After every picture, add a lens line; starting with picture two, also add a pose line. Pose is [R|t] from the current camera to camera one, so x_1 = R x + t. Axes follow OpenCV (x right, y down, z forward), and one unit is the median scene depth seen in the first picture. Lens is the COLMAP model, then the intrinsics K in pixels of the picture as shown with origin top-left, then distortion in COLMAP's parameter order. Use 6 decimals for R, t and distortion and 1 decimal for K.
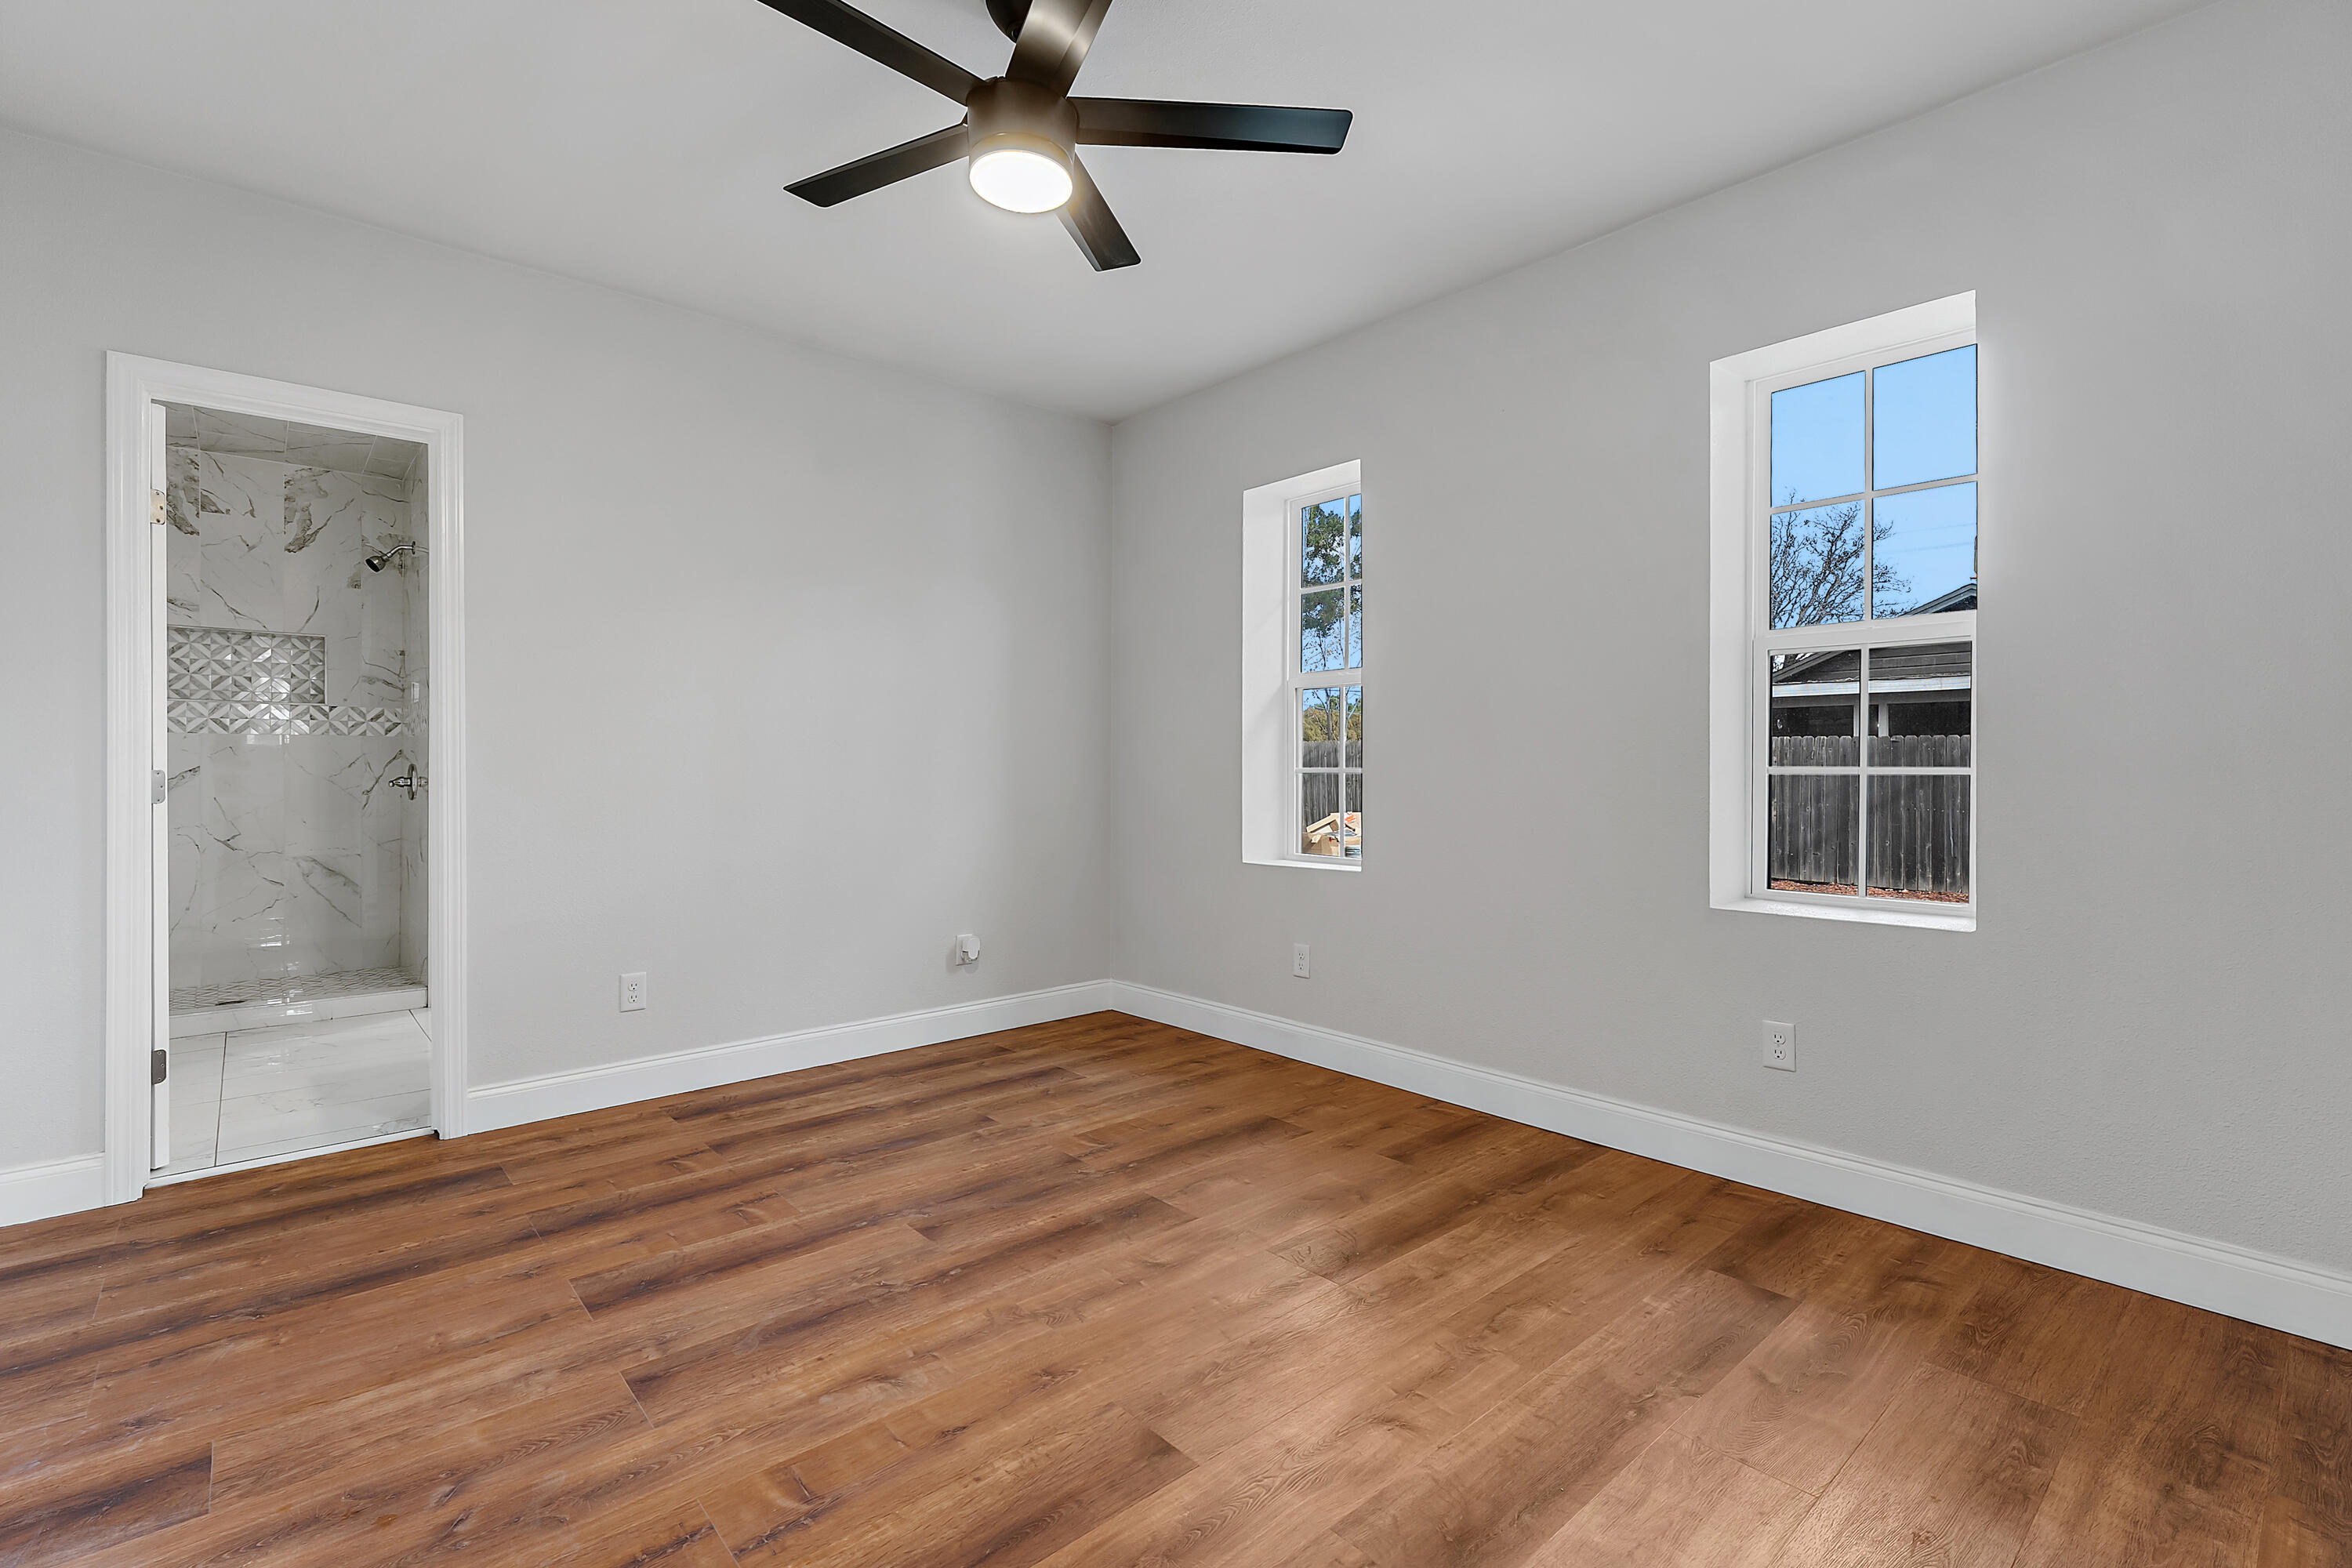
lens RADIAL K [[1067.6, 0, 1169.6], [0, 1067.6, 782.5], [0, 0, 1]] dist [0.000927, -0.000625]
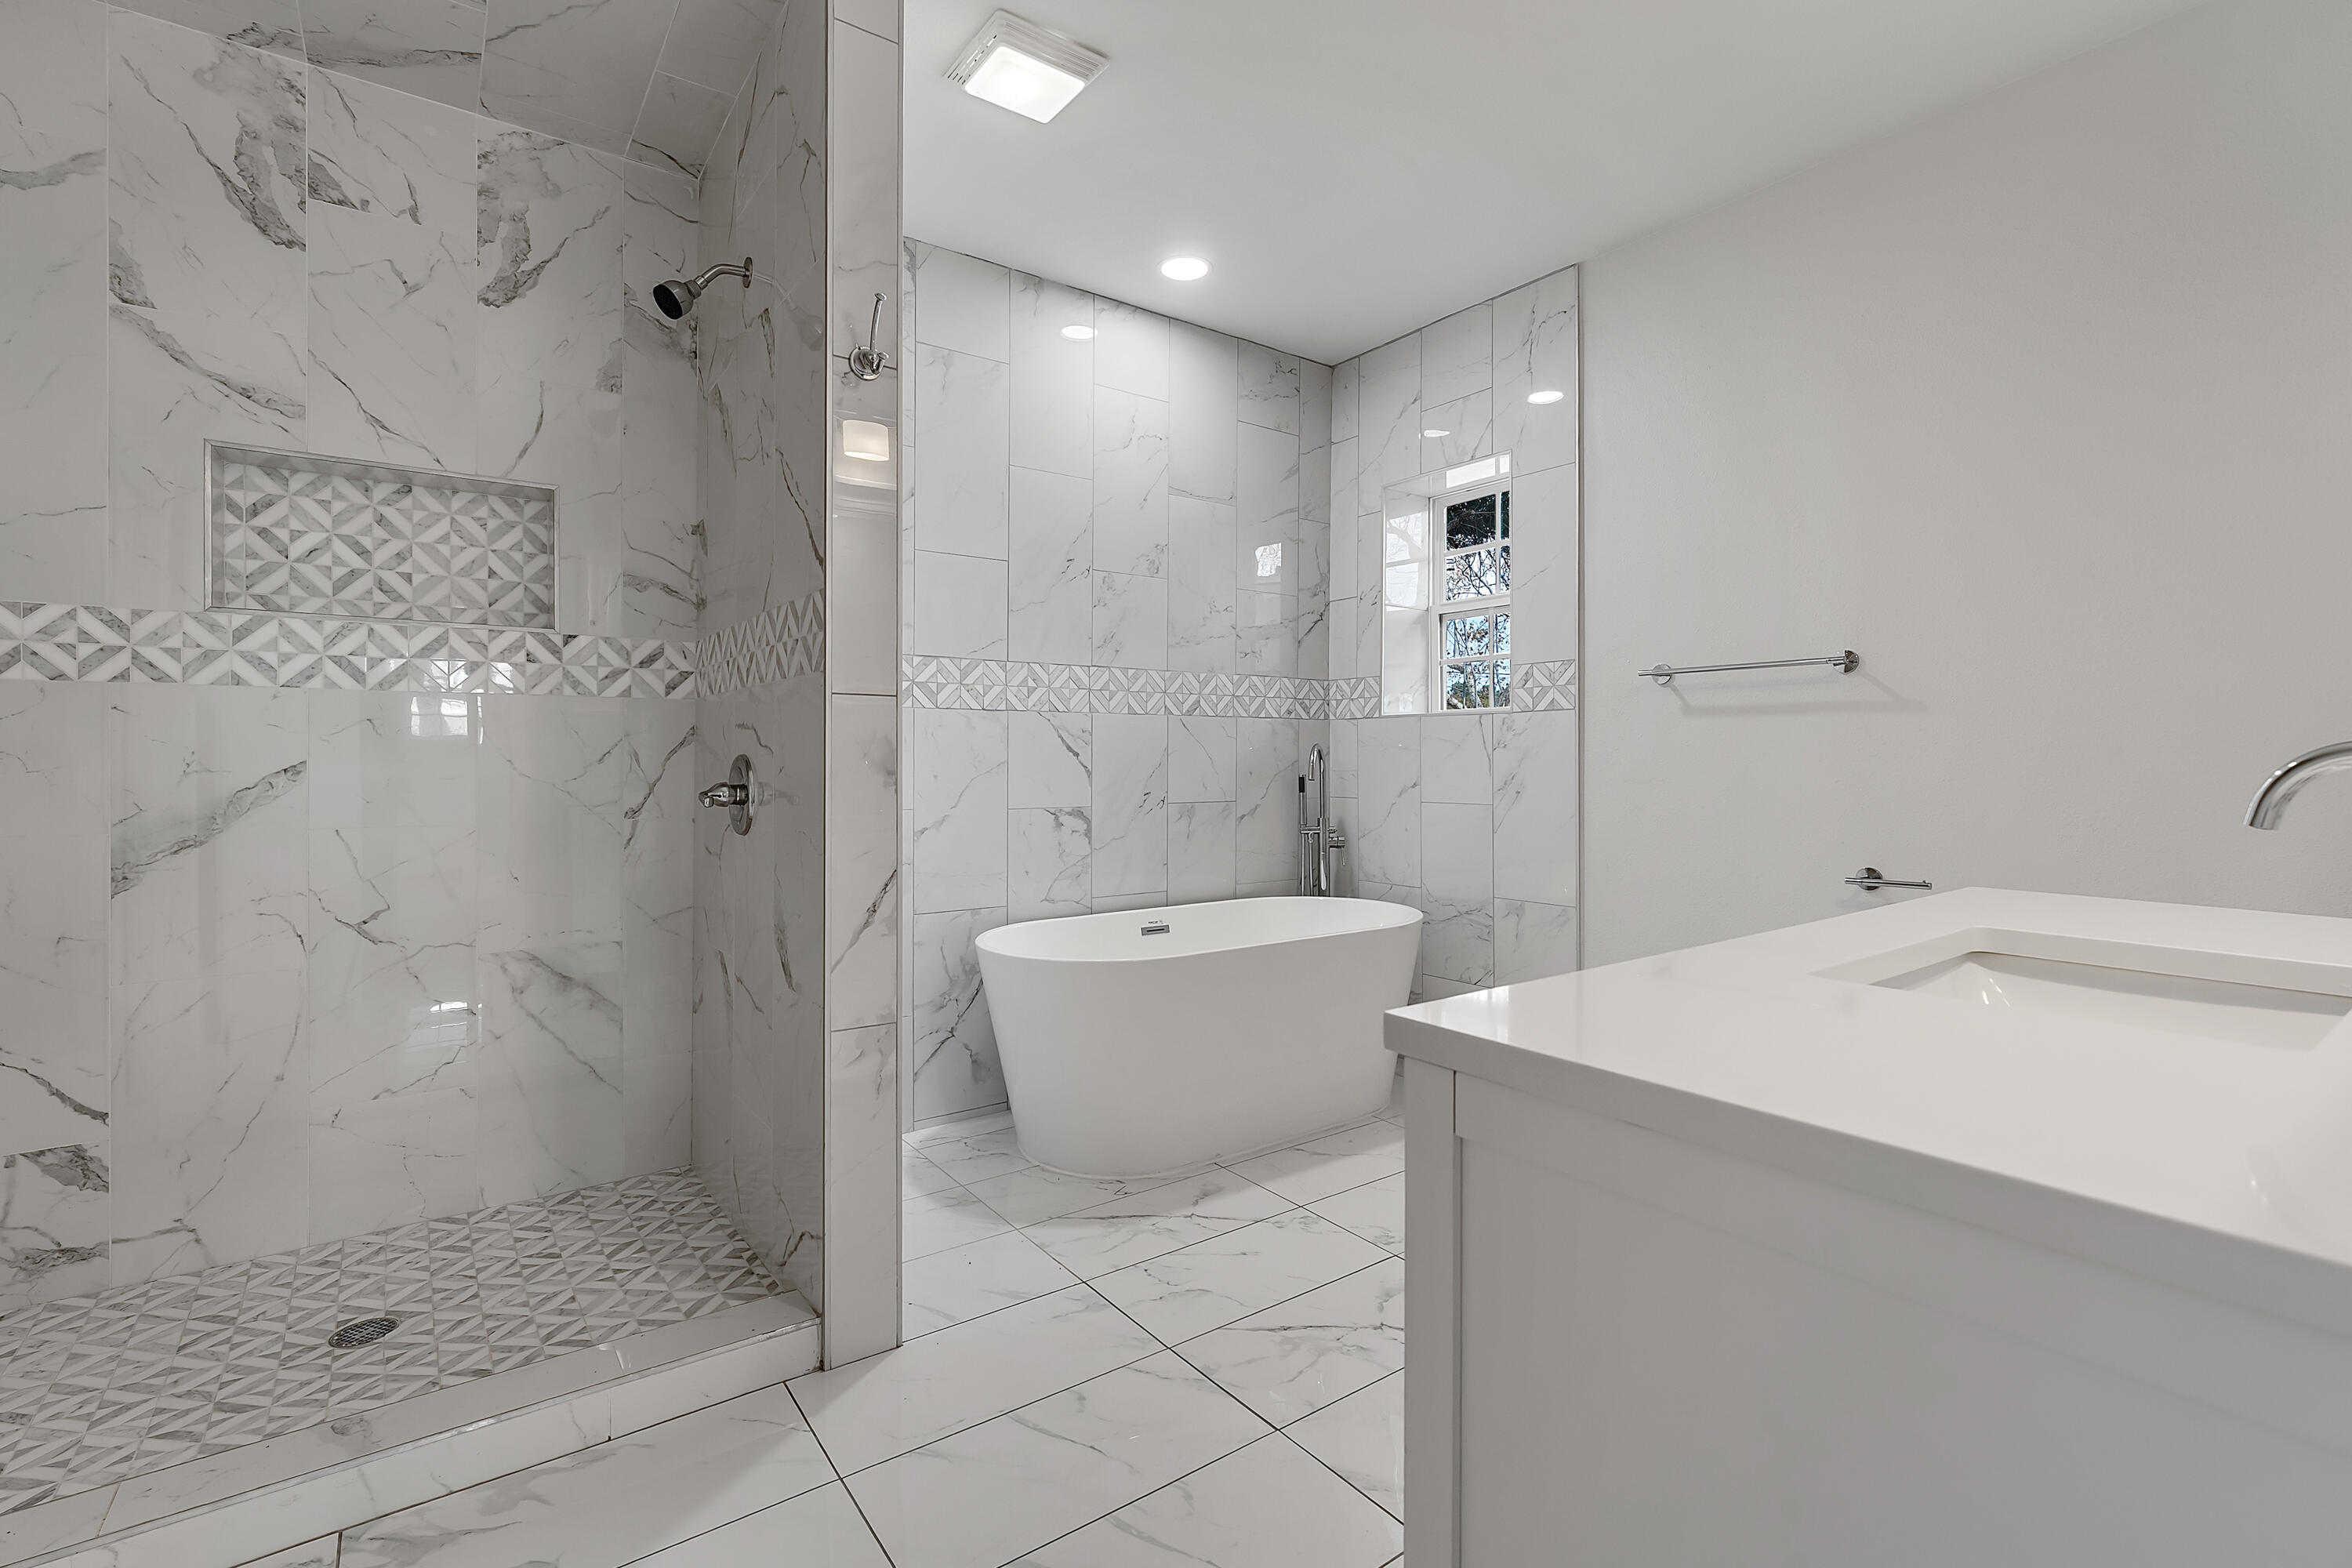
lens RADIAL K [[1067.6, 0, 1164.6], [0, 1067.6, 769.0], [0, 0, 1]] dist [0.000927, -0.000625]
pose [[0.995081, 0.001425, -0.099057, -0.486531], [-0.001408, 0.999999, 0.000240, -0.012187], [0.099057, -0.000099, 0.995082, 0.568595]]
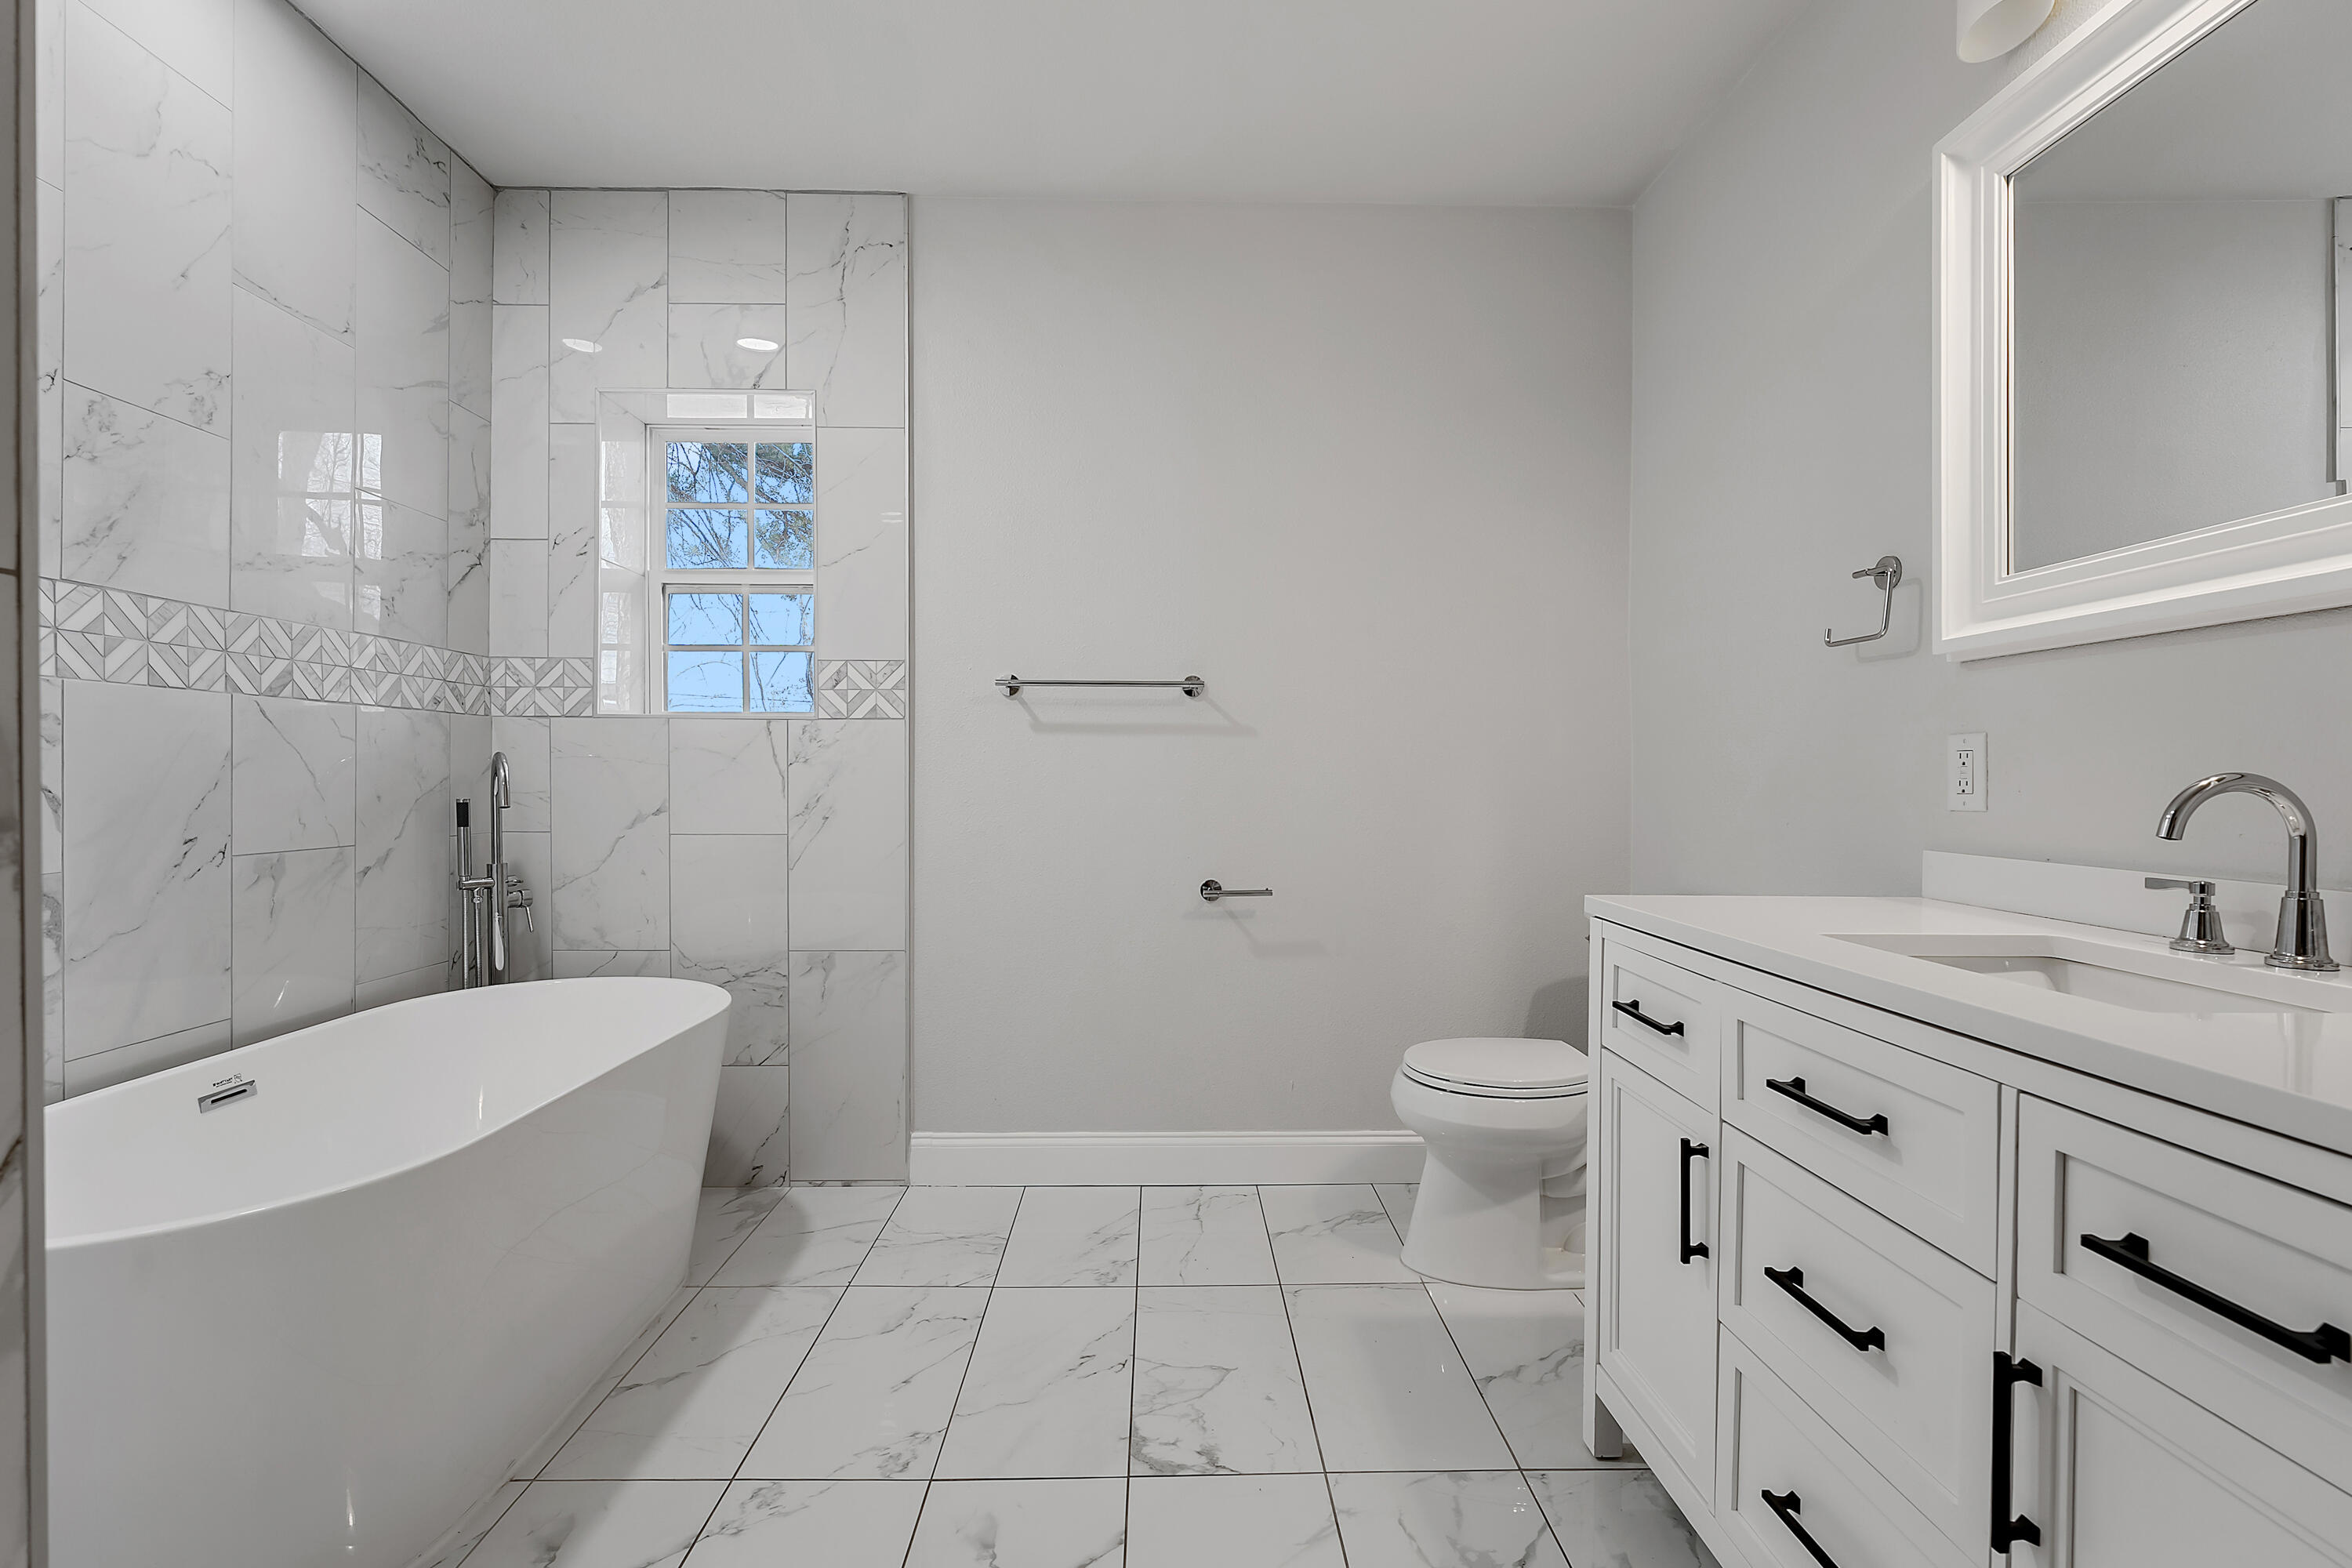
lens RADIAL K [[1067.6, 0, 1179.8], [0, 1067.6, 792.9], [0, 0, 1]] dist [0.000927, -0.000625]
pose [[0.644010, -0.007397, 0.764981, -0.700290], [0.000986, 0.999960, 0.008839, -0.016433], [-0.765016, -0.004938, 0.643992, 0.865300]]
